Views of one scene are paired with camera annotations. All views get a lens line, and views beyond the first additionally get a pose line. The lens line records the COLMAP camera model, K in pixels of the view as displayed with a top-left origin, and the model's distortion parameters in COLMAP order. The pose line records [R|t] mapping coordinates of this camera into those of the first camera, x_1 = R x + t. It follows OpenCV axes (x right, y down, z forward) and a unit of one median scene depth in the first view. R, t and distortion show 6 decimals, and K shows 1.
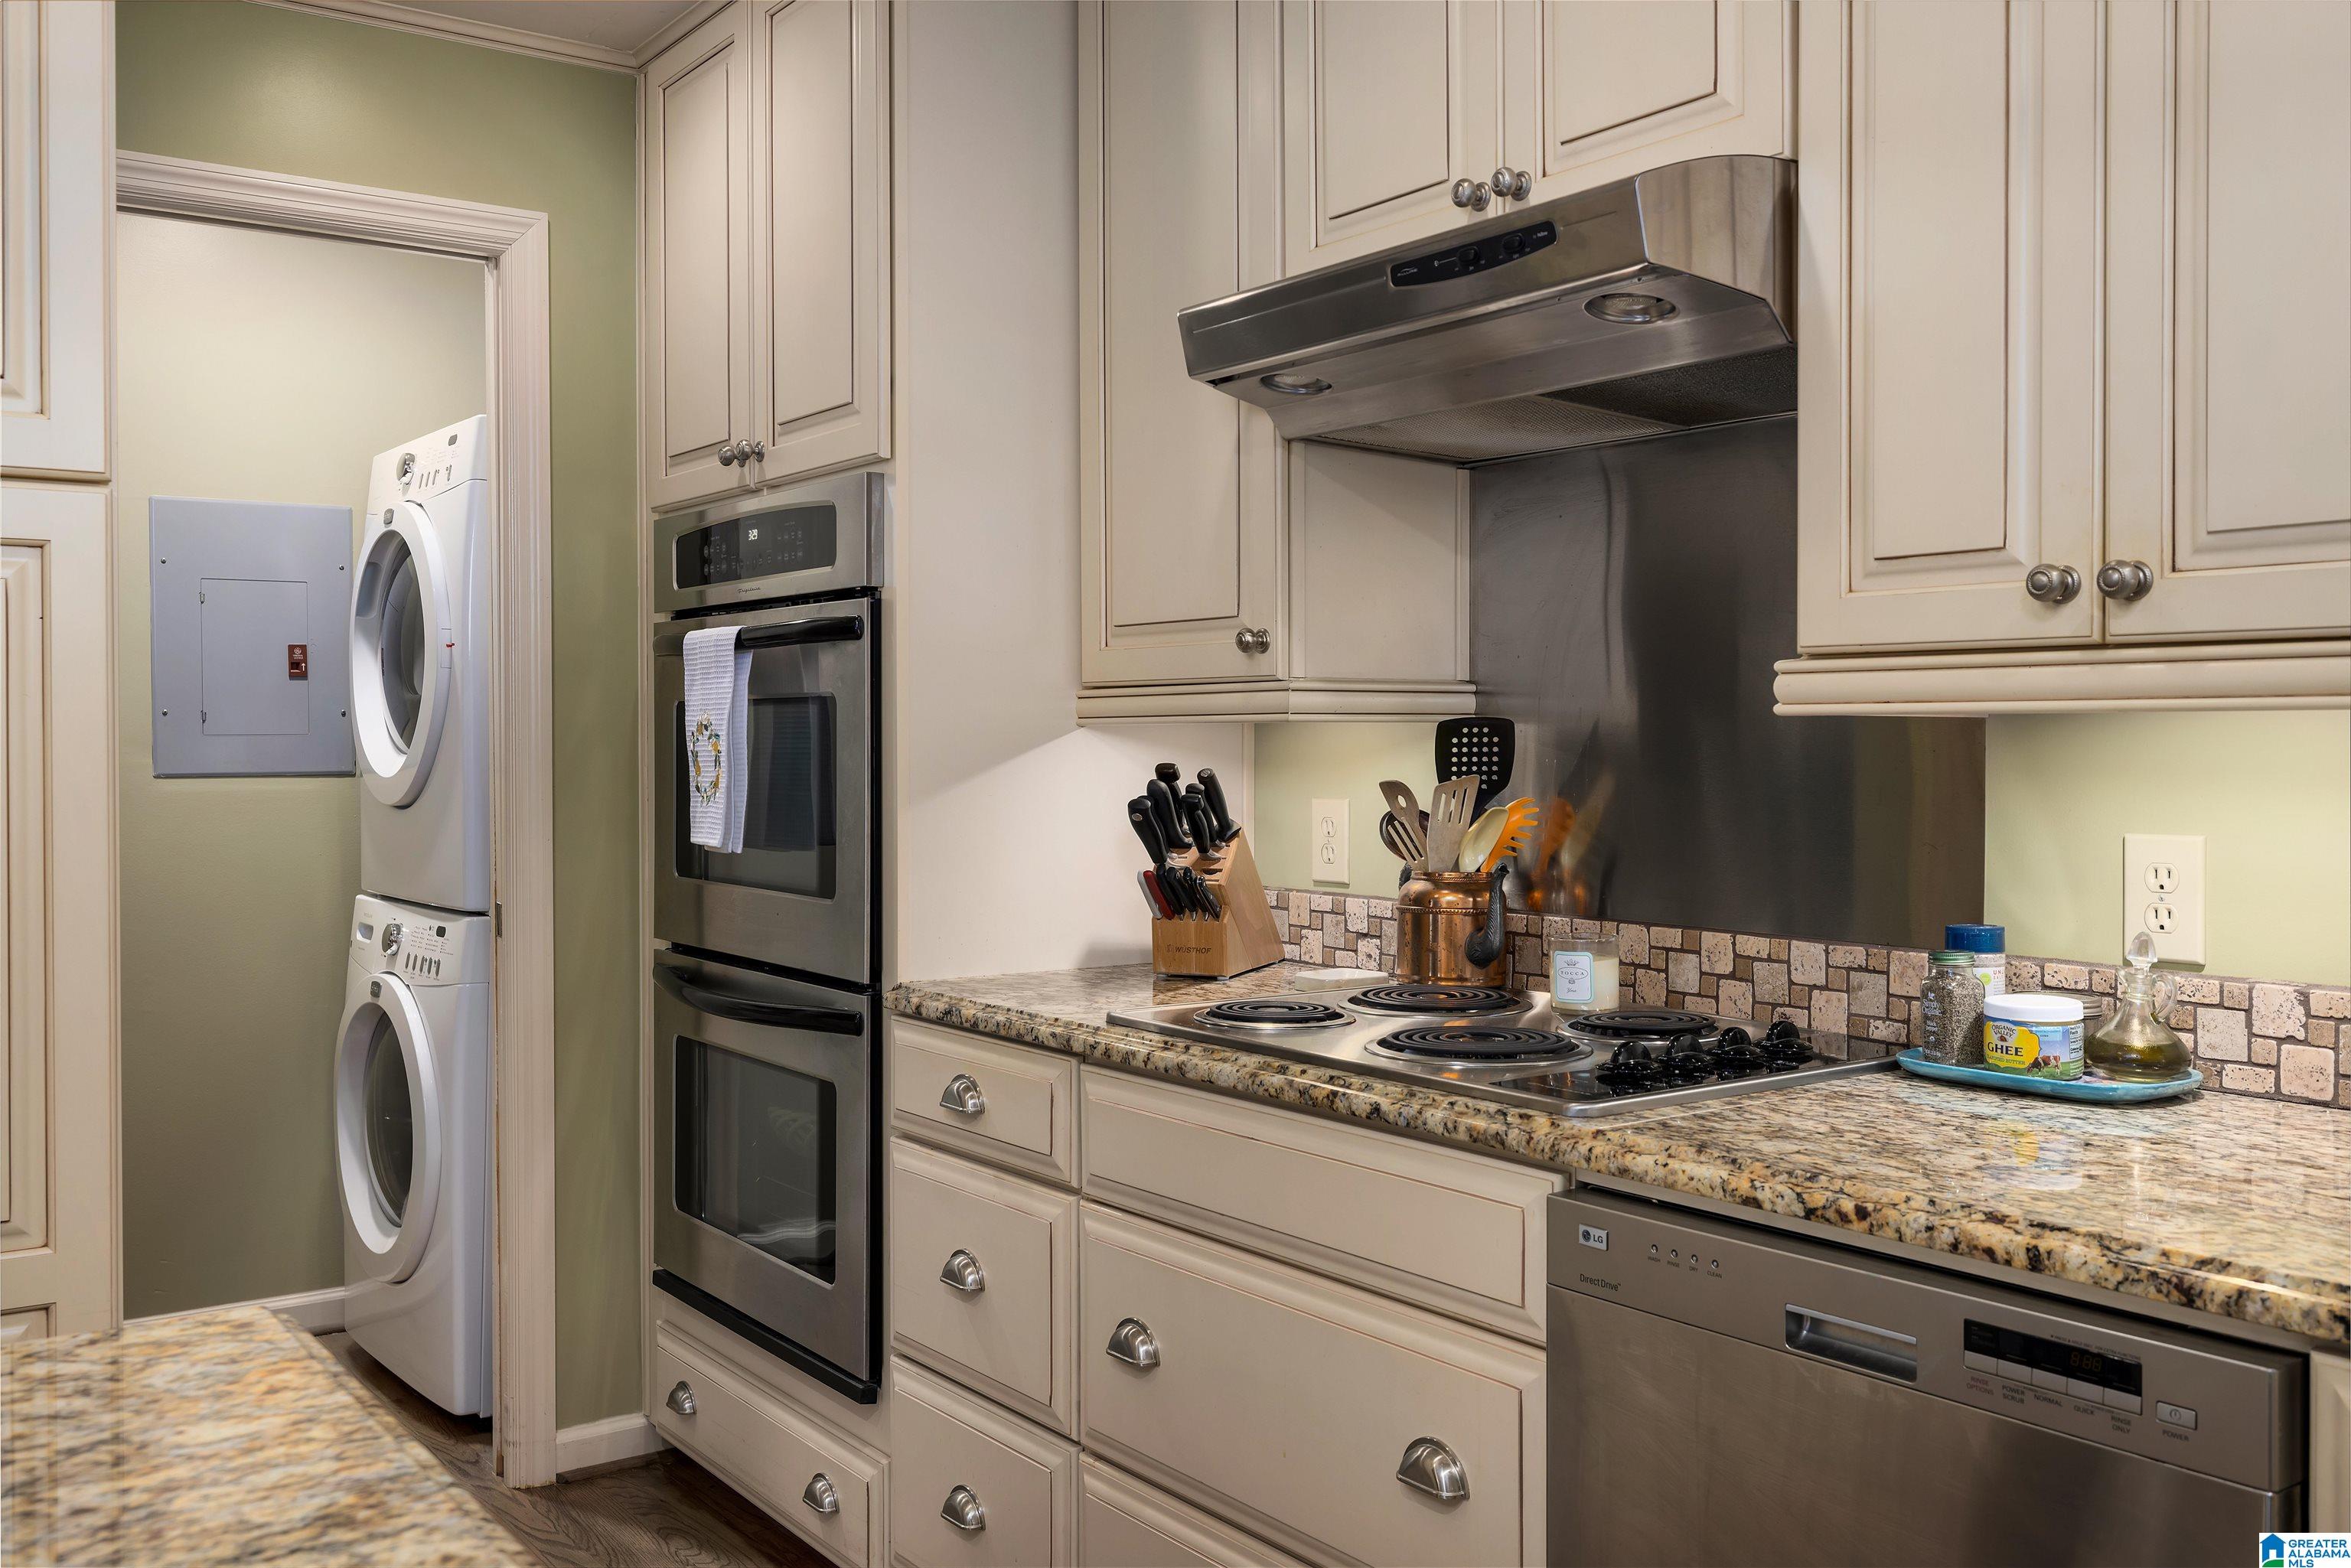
lens RADIAL K [[2051.1, 0, 1173.3], [0, 2051.1, 776.4], [0, 0, 1]] dist [0.013045, 0.004261]
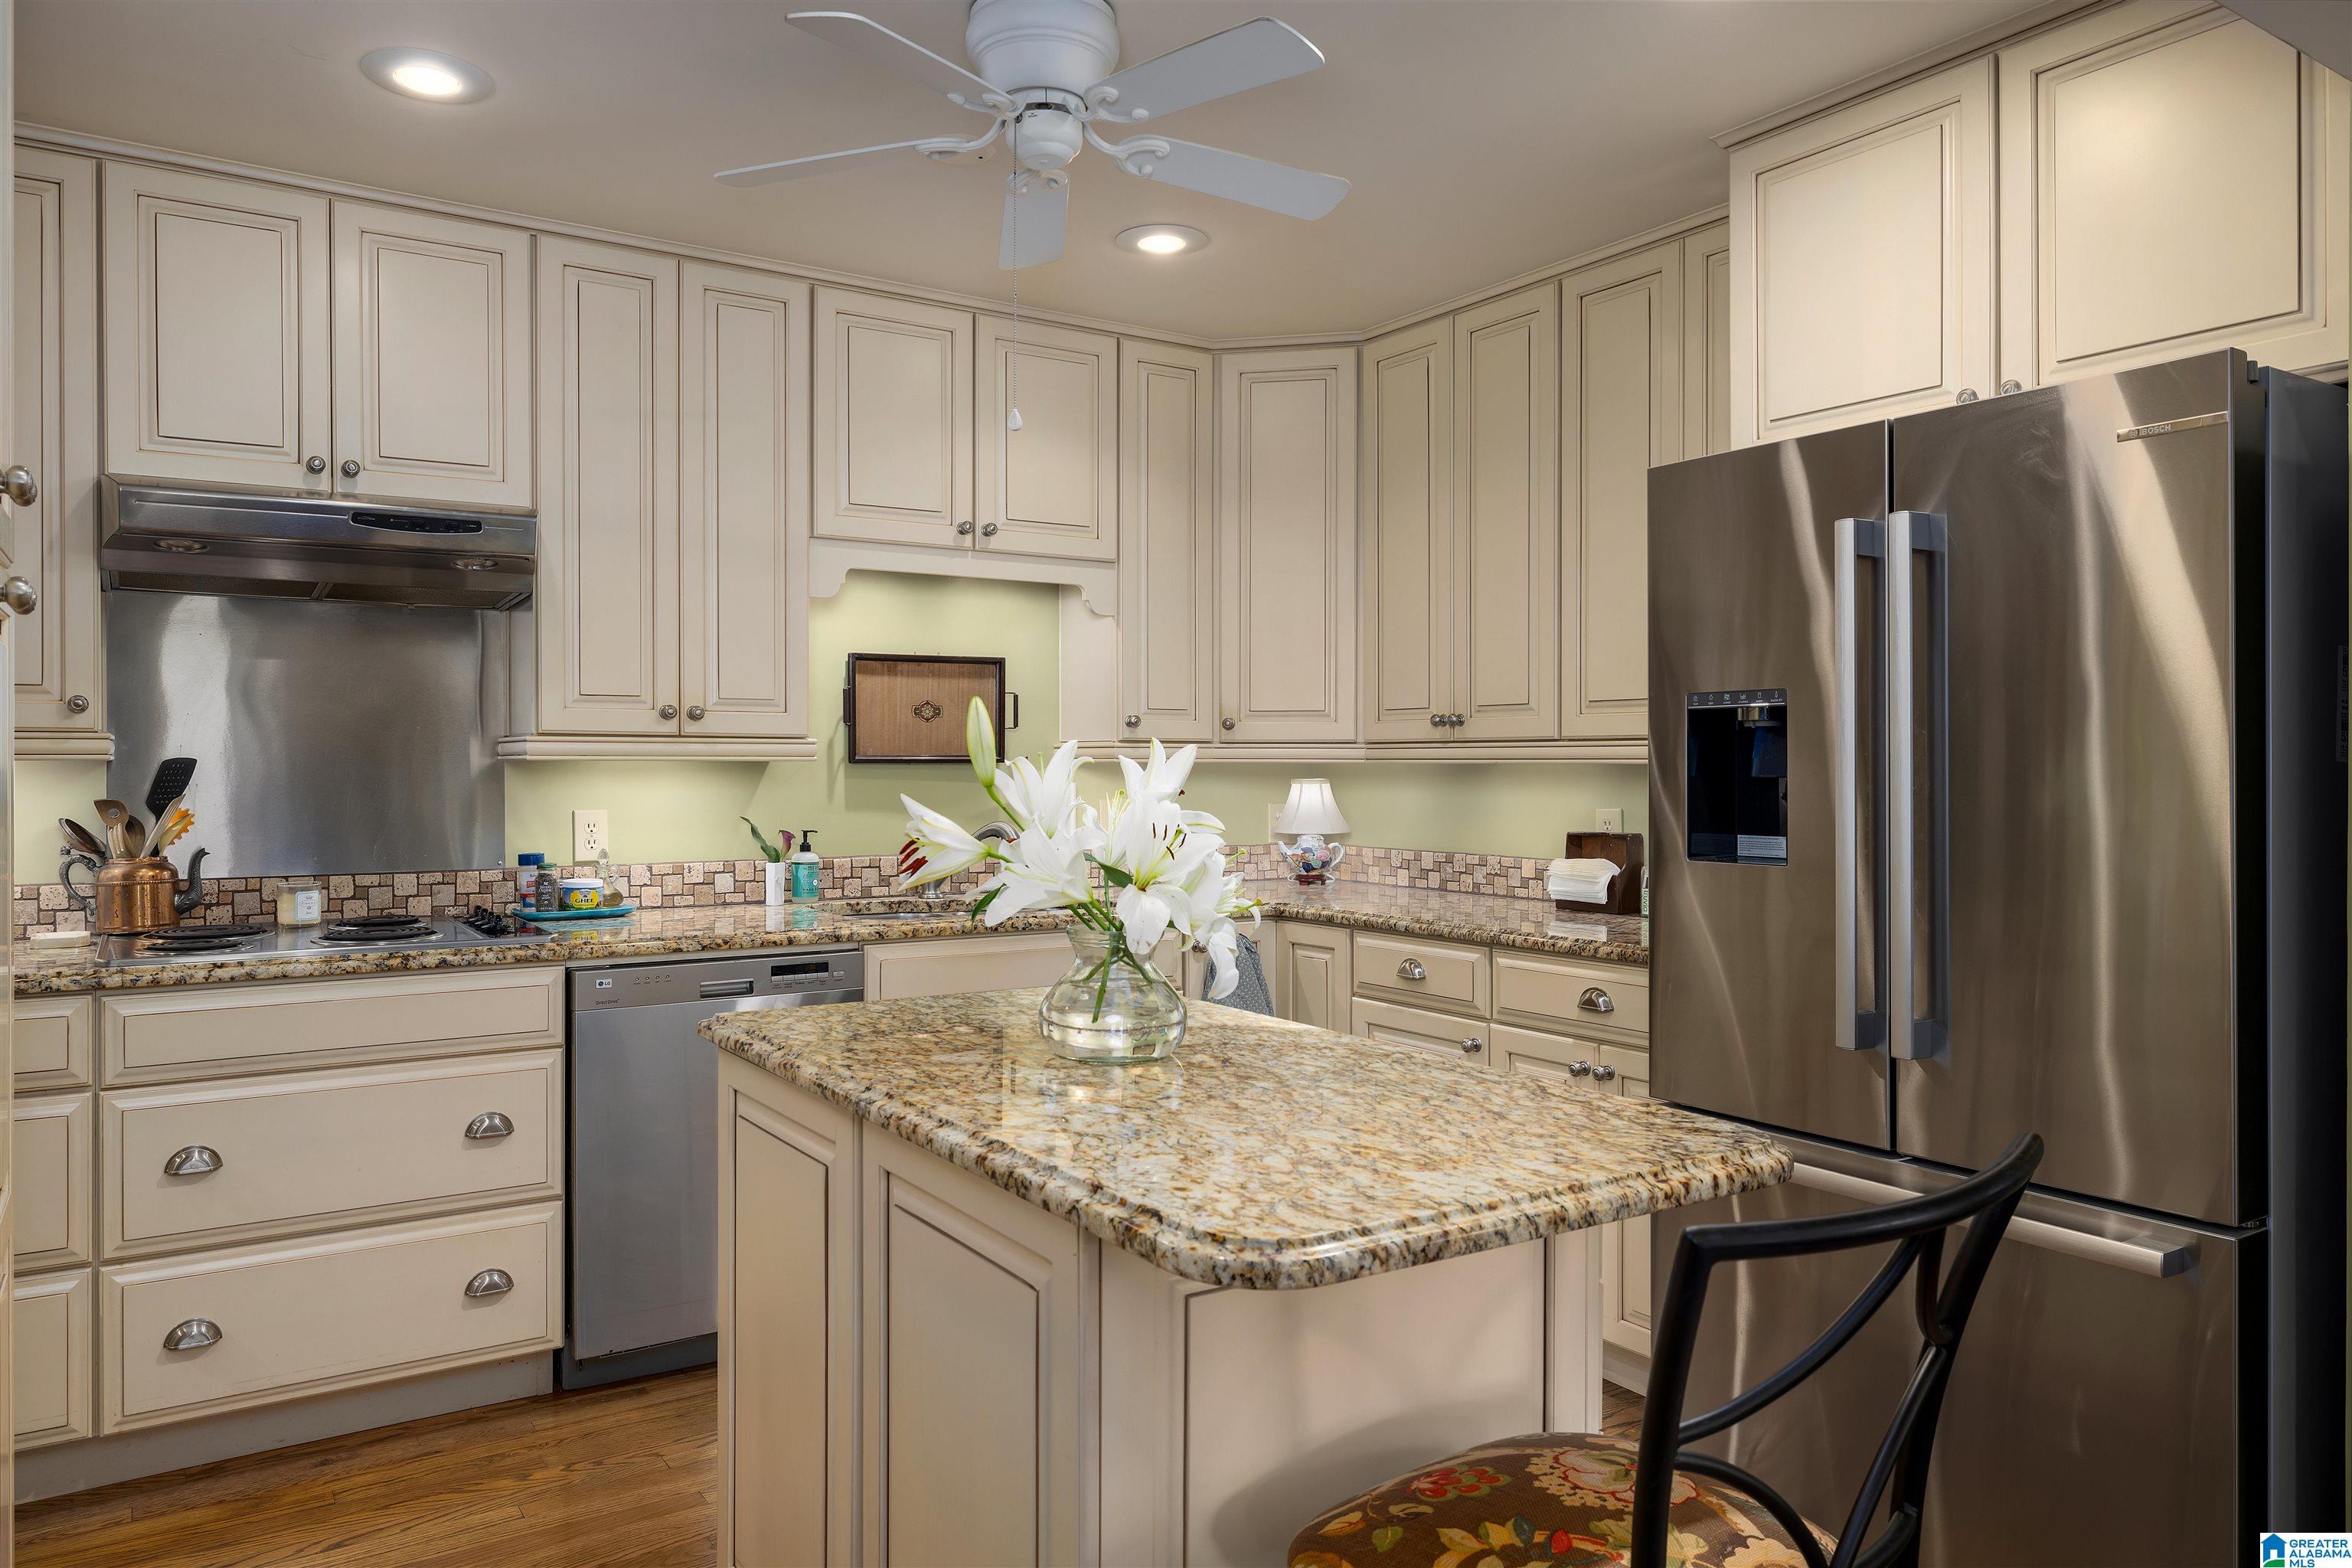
lens RADIAL K [[1575.8, 0, 1171.1], [0, 1575.8, 777.4], [0, 0, 1]] dist [0.000609, -0.000493]
pose [[0.034503, -0.008788, 0.999366, -1.370657], [0.018575, 0.999794, 0.008151, -0.012135], [-0.999232, 0.018282, 0.034659, 0.249379]]
